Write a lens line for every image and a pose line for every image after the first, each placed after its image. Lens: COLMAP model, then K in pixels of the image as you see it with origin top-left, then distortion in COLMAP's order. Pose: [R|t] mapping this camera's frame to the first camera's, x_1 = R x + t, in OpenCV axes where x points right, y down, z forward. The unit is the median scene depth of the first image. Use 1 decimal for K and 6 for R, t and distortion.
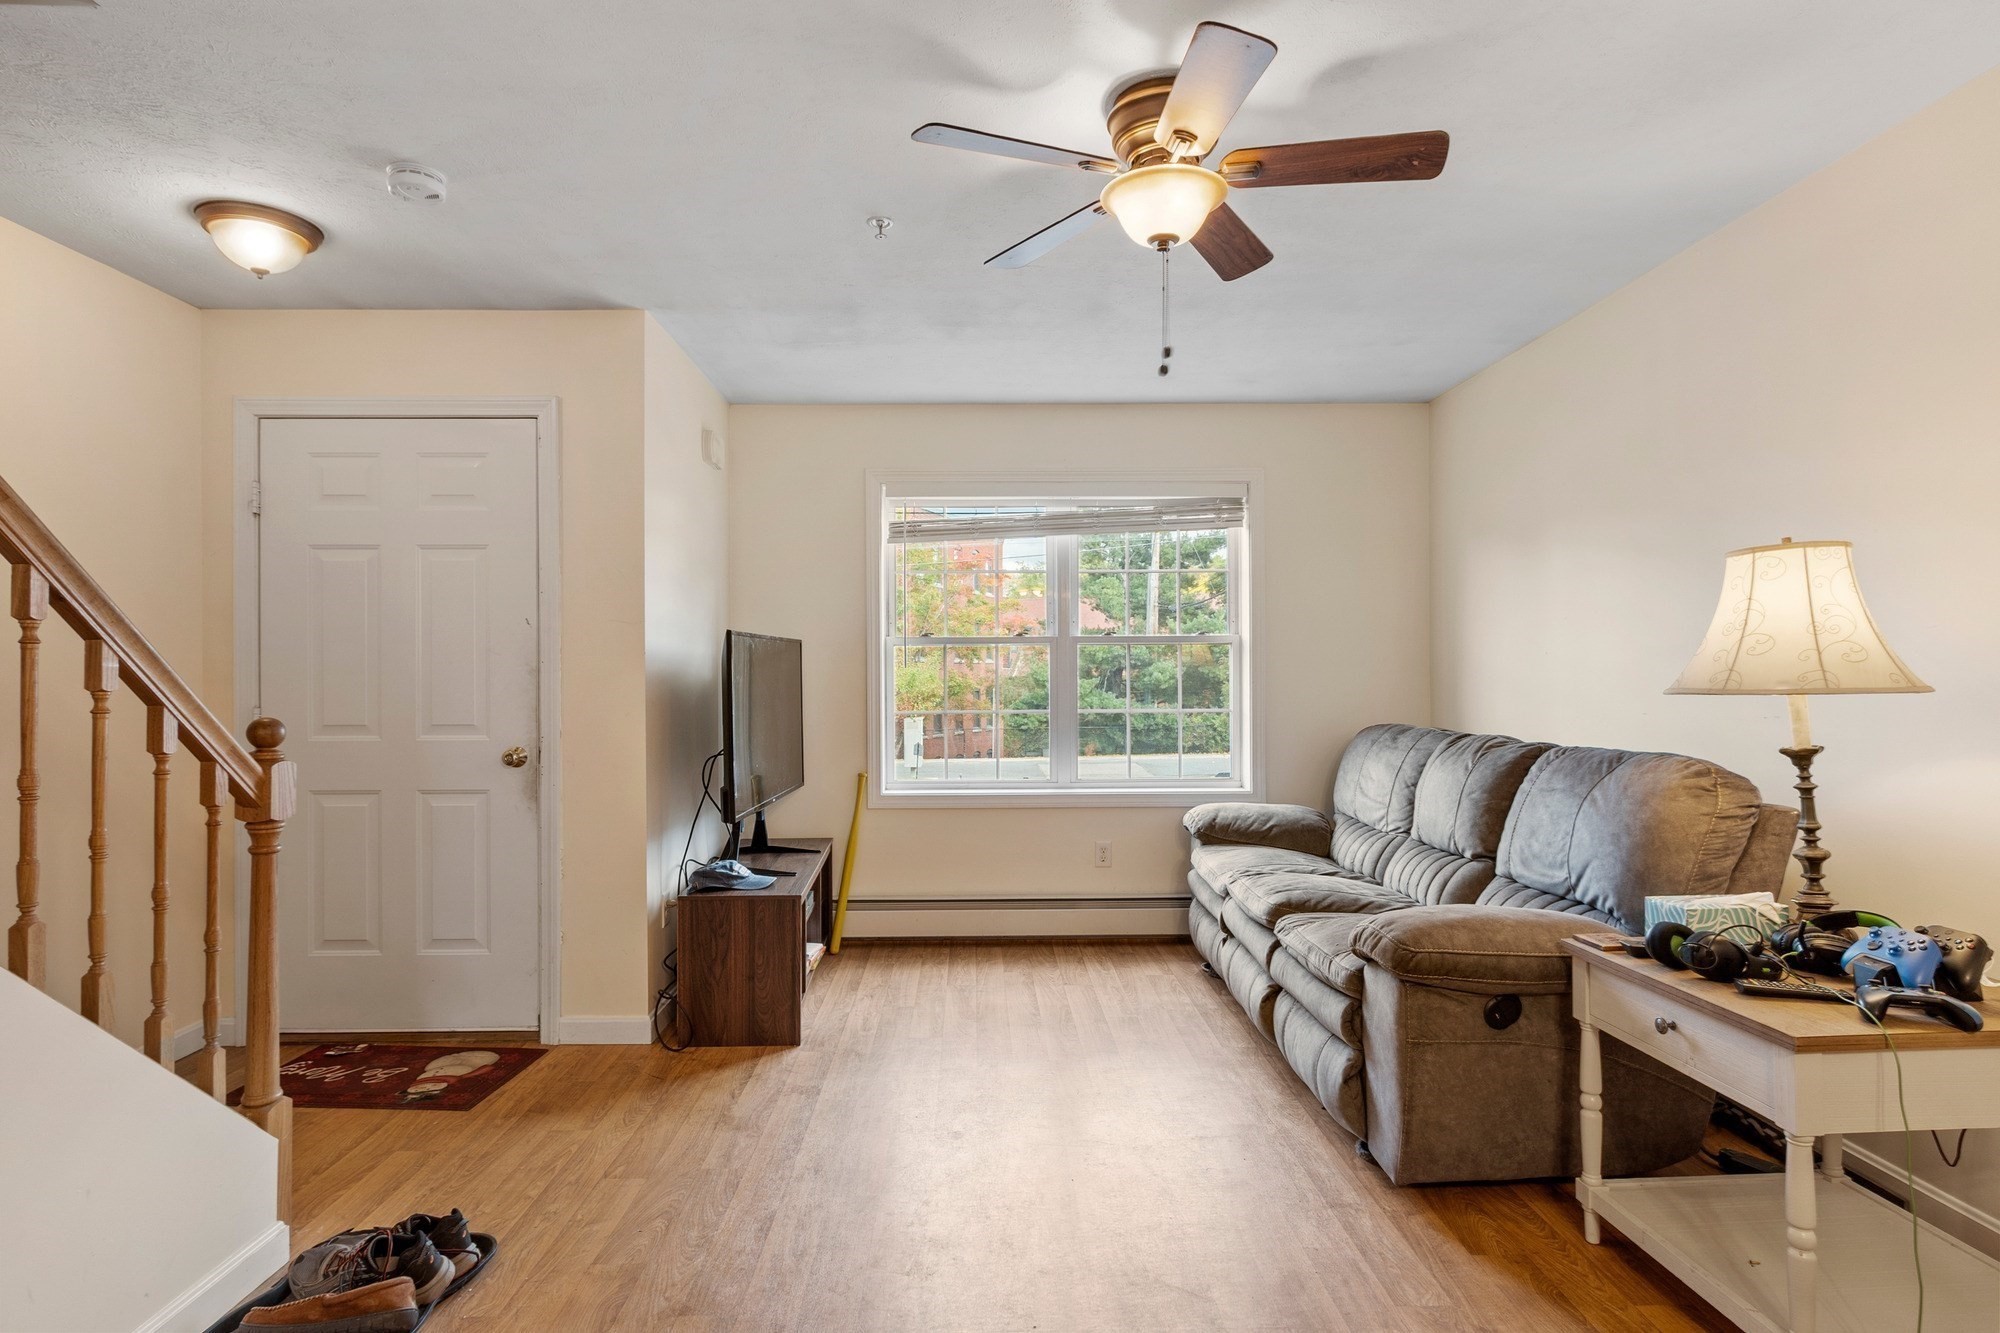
lens RADIAL K [[1032.2, 0, 978.8], [0, 1032.2, 678.3], [0, 0, 1]] dist [0.013763, -0.001094]
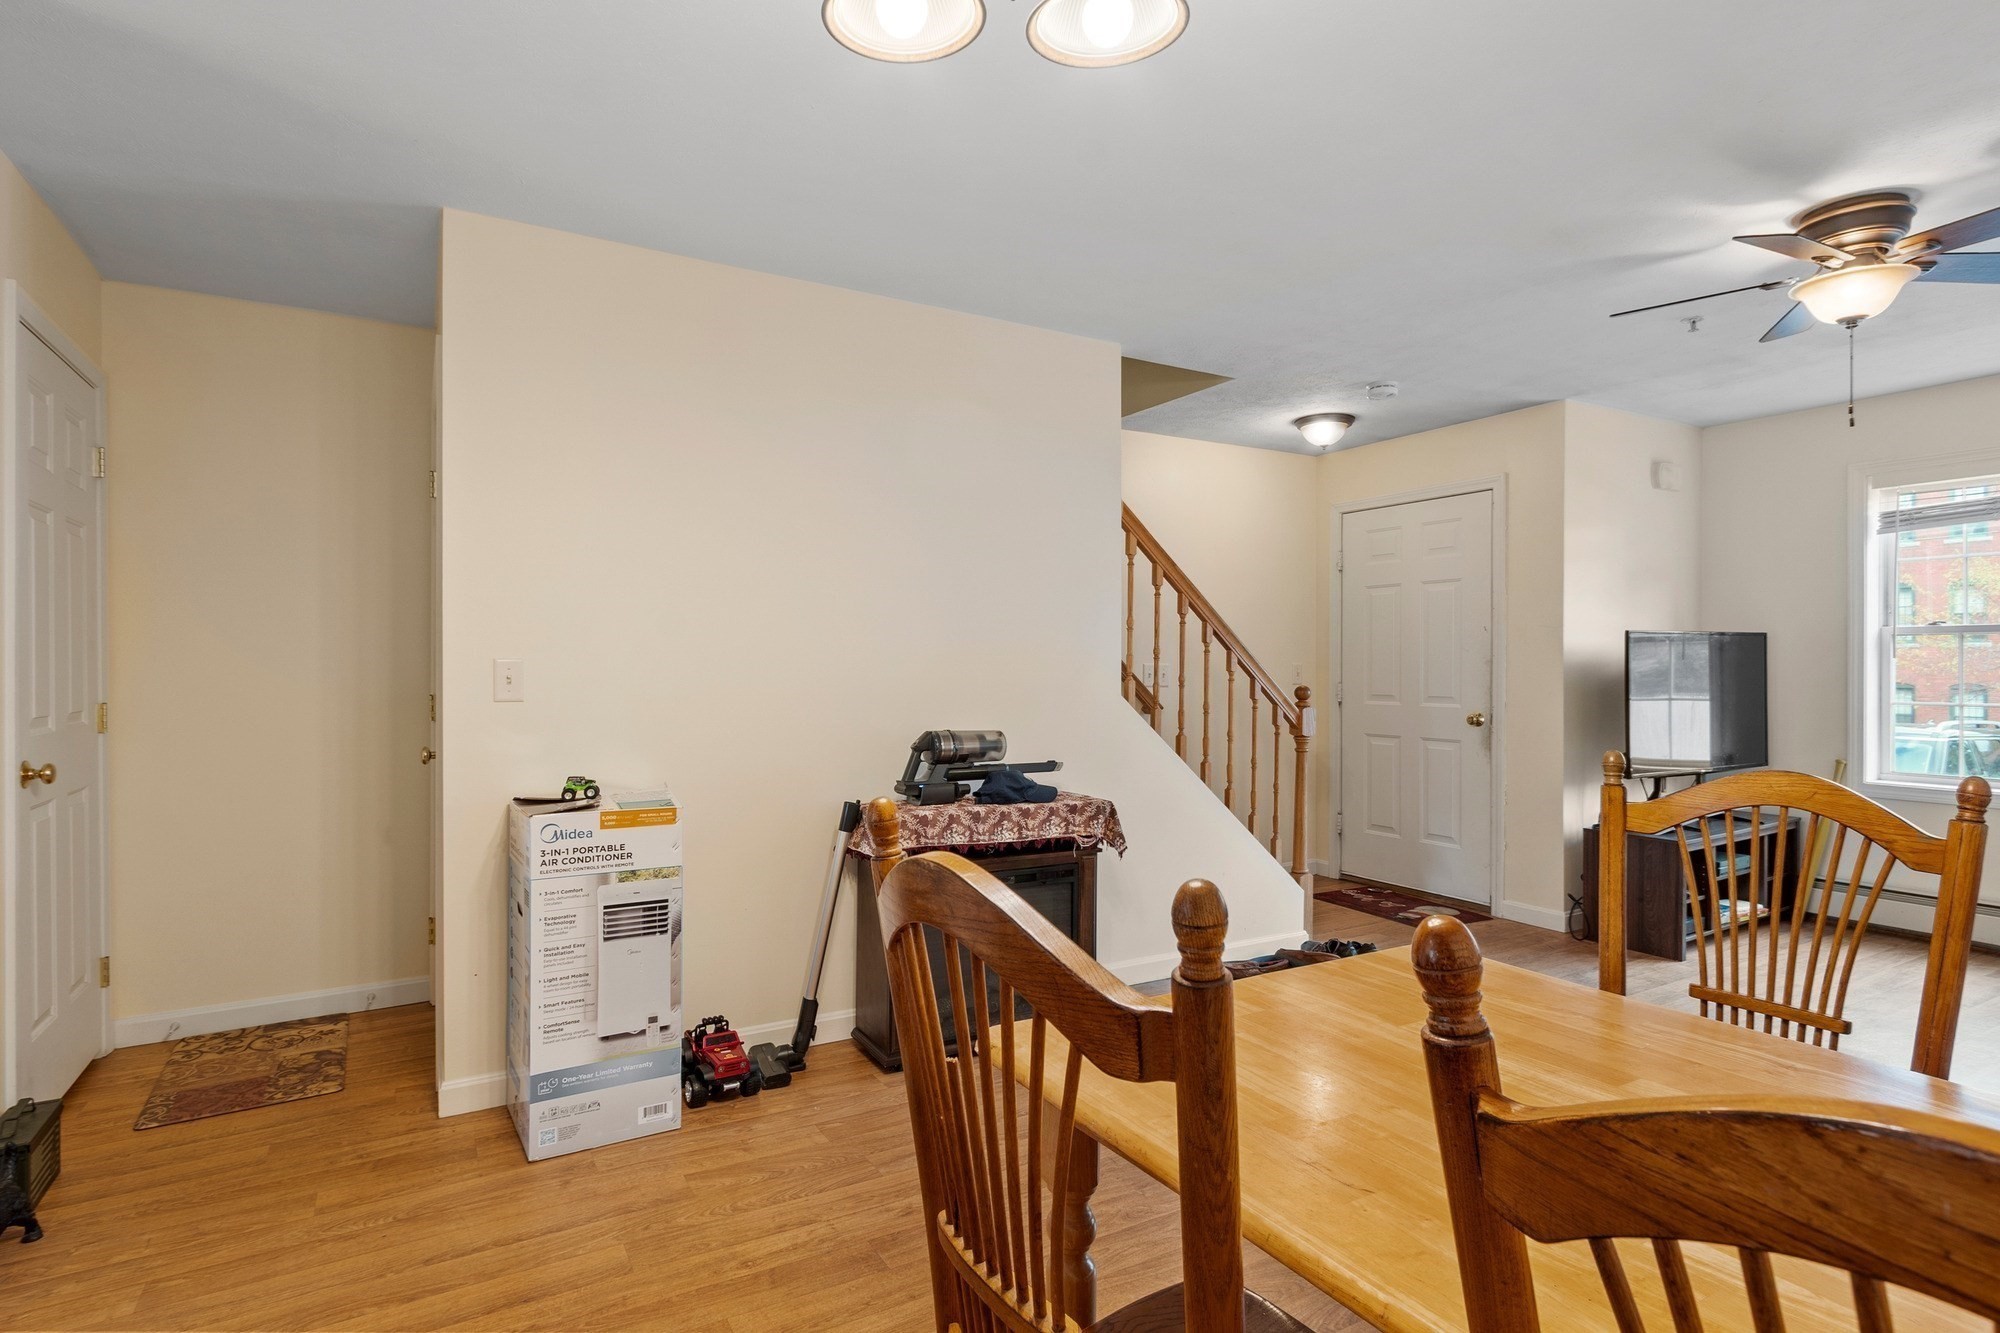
lens RADIAL K [[1005.5, 0, 986.9], [0, 1005.5, 669.6], [0, 0, 1]] dist [-0.002887, -0.001107]
pose [[0.494671, 0.007357, -0.869049, 0.465046], [-0.003857, 0.999973, 0.006269, -0.002131], [0.869072, 0.000251, 0.494686, -0.331511]]
